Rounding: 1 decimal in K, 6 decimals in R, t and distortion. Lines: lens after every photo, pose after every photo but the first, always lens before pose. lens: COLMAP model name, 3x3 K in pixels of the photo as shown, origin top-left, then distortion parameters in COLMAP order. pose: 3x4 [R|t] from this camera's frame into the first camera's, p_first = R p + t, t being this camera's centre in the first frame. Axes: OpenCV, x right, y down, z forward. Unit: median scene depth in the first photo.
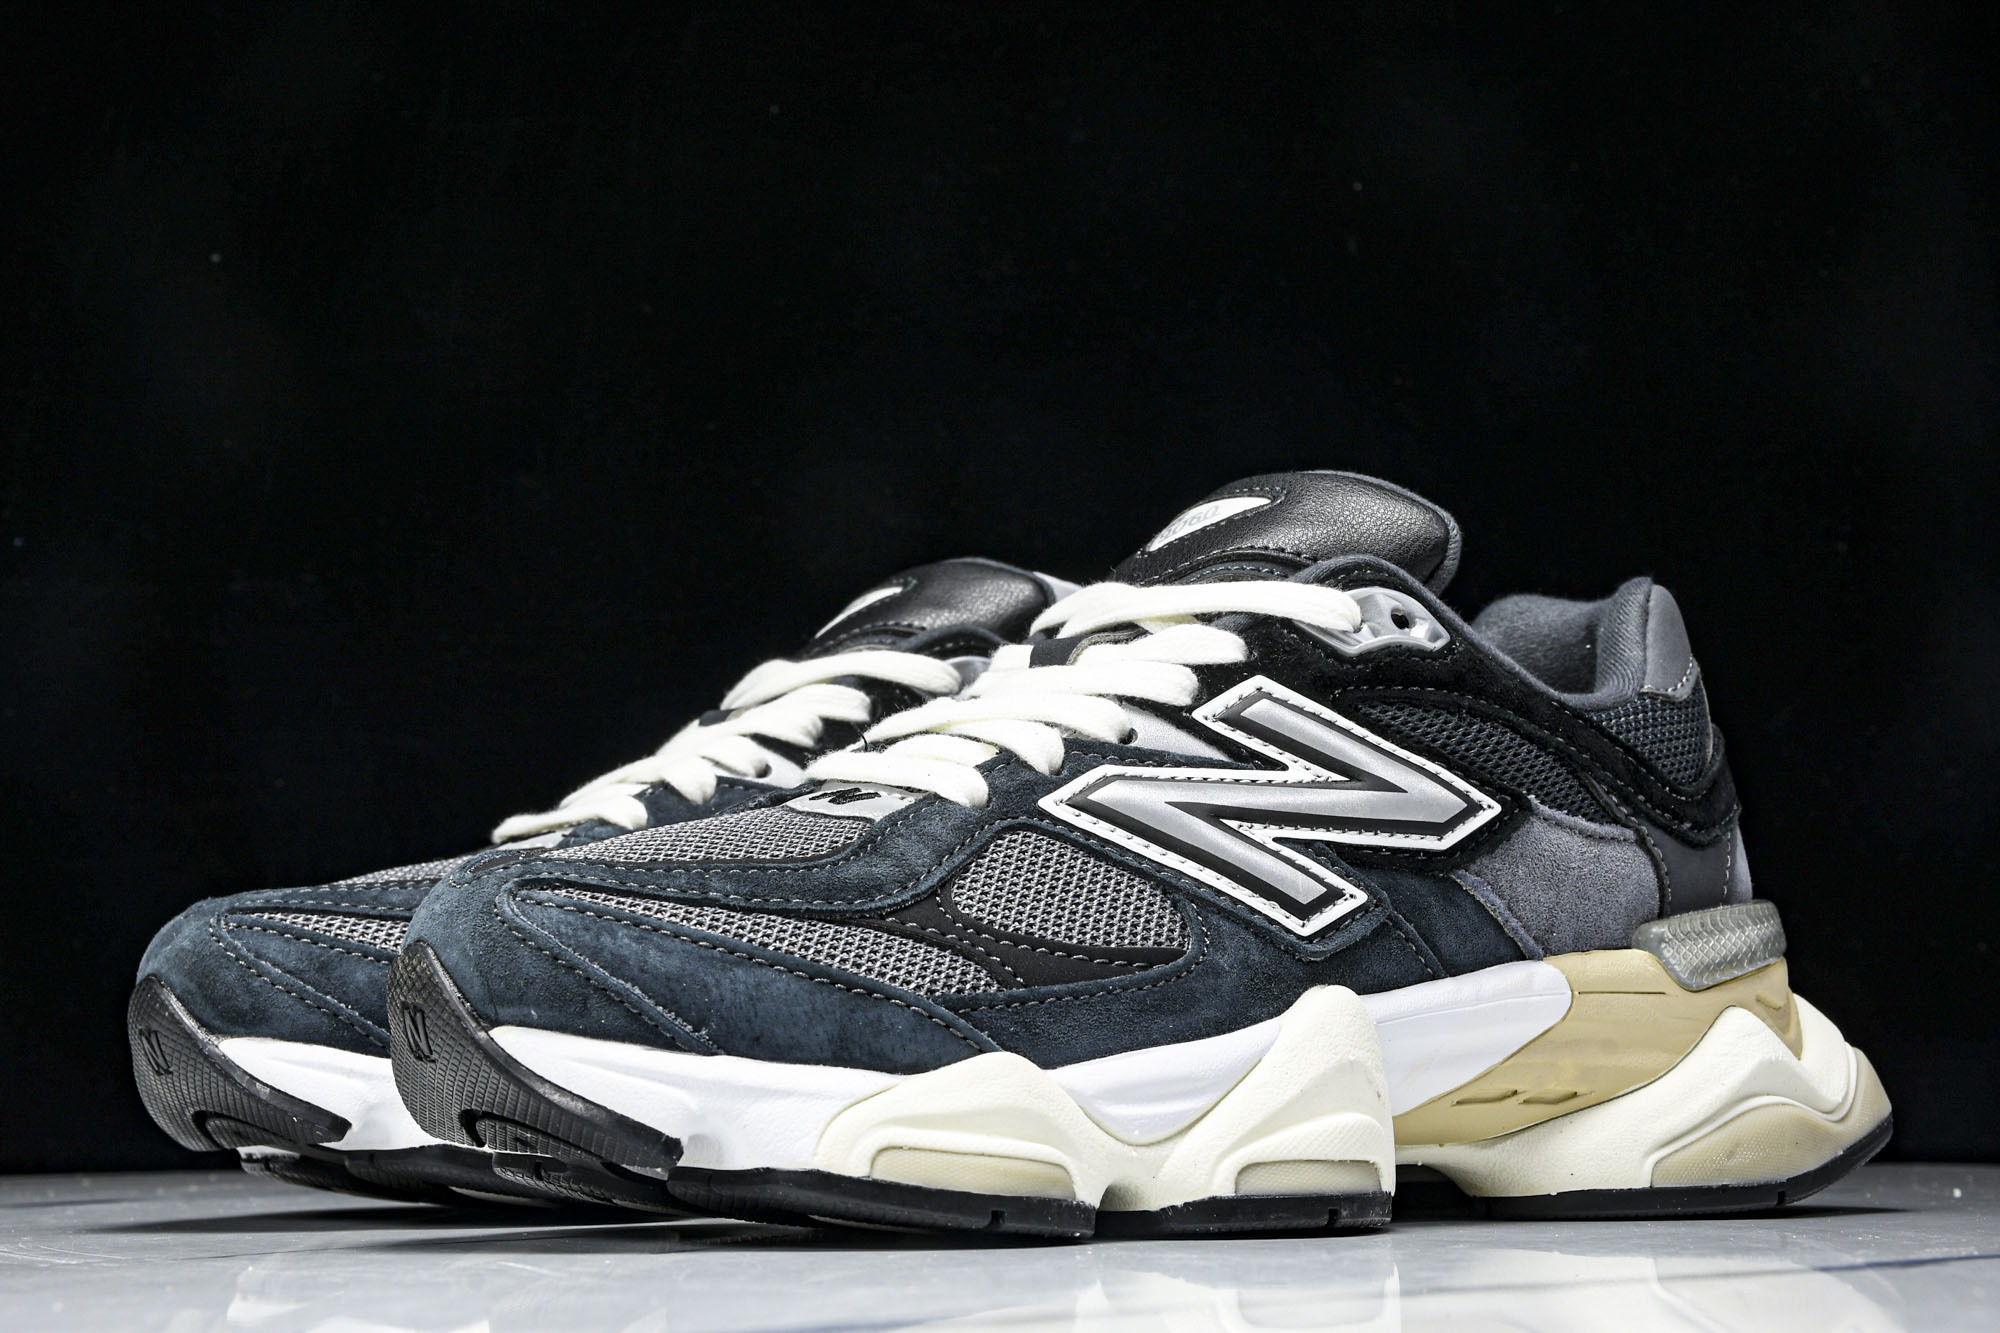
lens RADIAL K [[3165.9, 0, 1000.0], [0, 3165.9, 666.5], [0, 0, 1]] dist [0.062614, 0.615301]
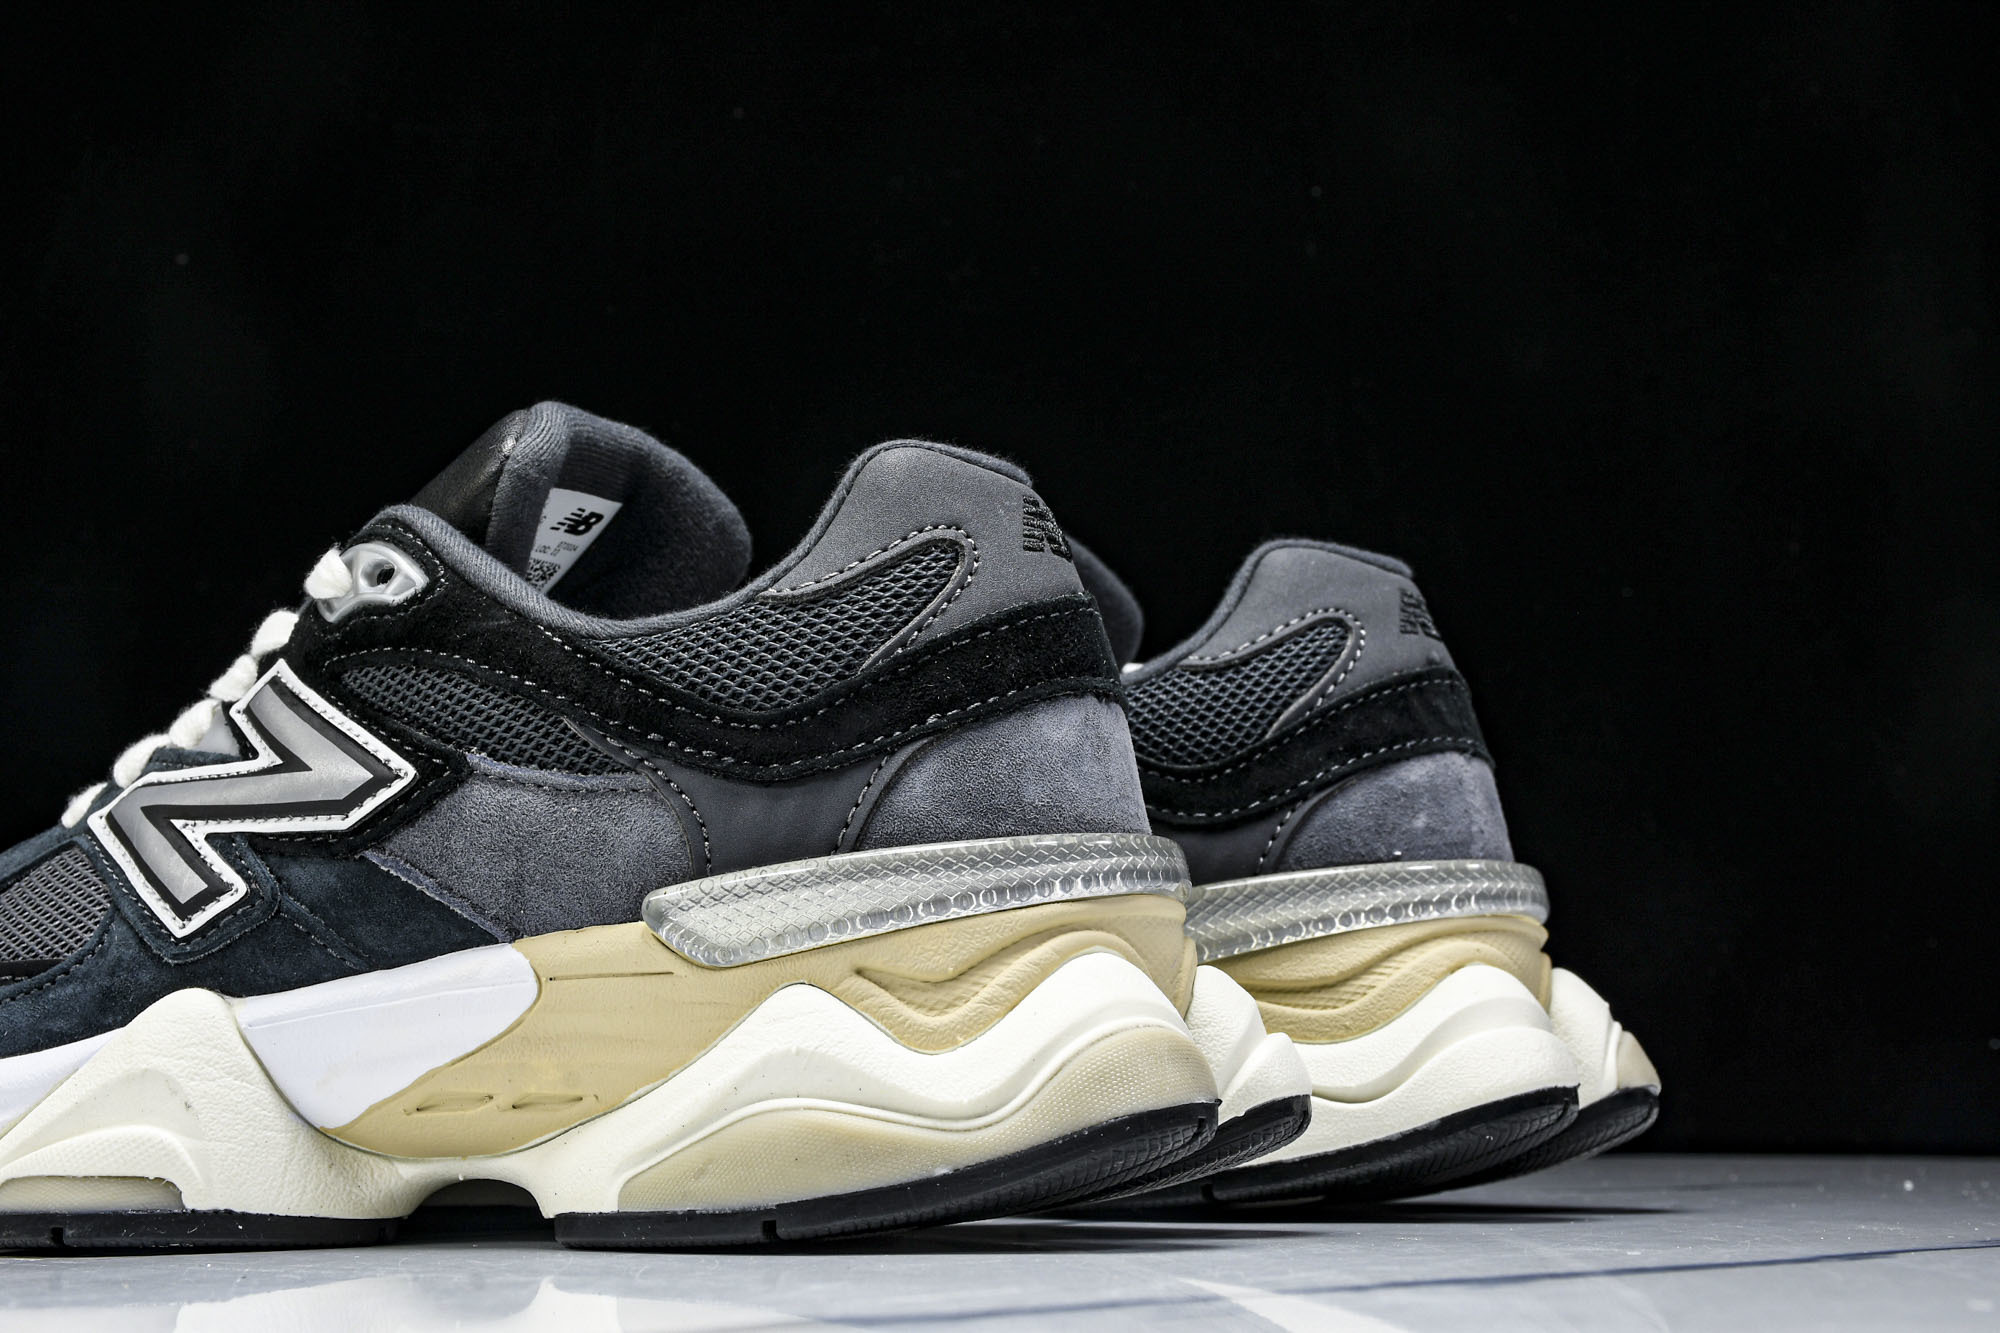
lens RADIAL K [[3165.9, 0, 1000.0], [0, 3165.9, 666.5], [0, 0, 1]] dist [0.062614, 0.615301]
pose [[0.496833, -0.119620, -0.859563, 1.012125], [0.119009, 0.990489, -0.069052, 0.096636], [0.859648, -0.067988, 0.506343, 0.710008]]
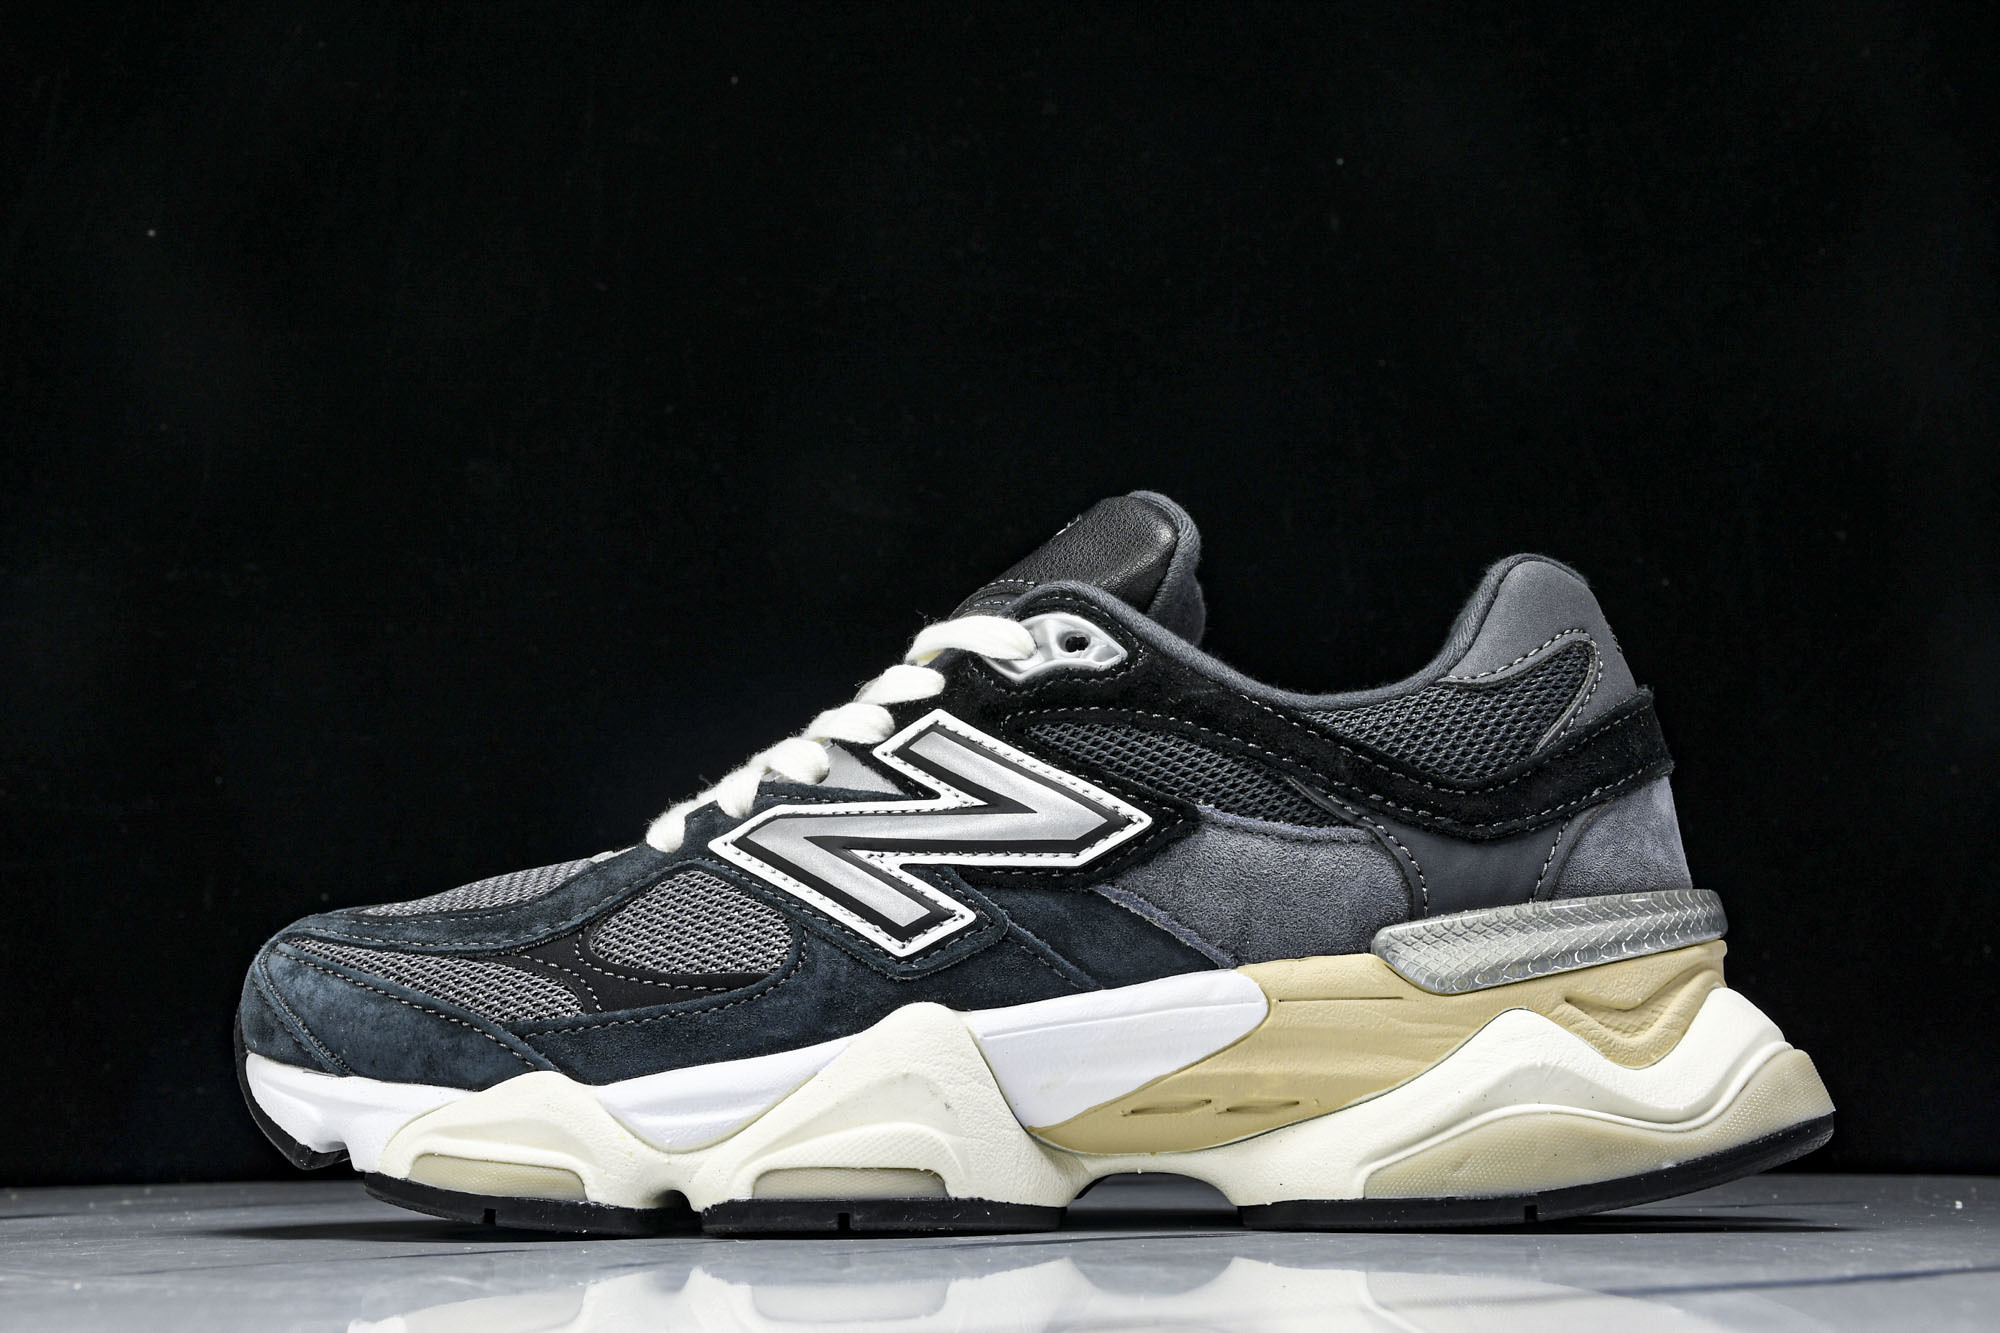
lens RADIAL K [[3165.9, 0, 1000.0], [0, 3165.9, 666.5], [0, 0, 1]] dist [0.062614, 0.615301]
pose [[0.771476, -0.087839, -0.630166, 0.773586], [0.087905, 0.995641, -0.031165, 0.023382], [0.630157, -0.031352, 0.775834, 0.193092]]
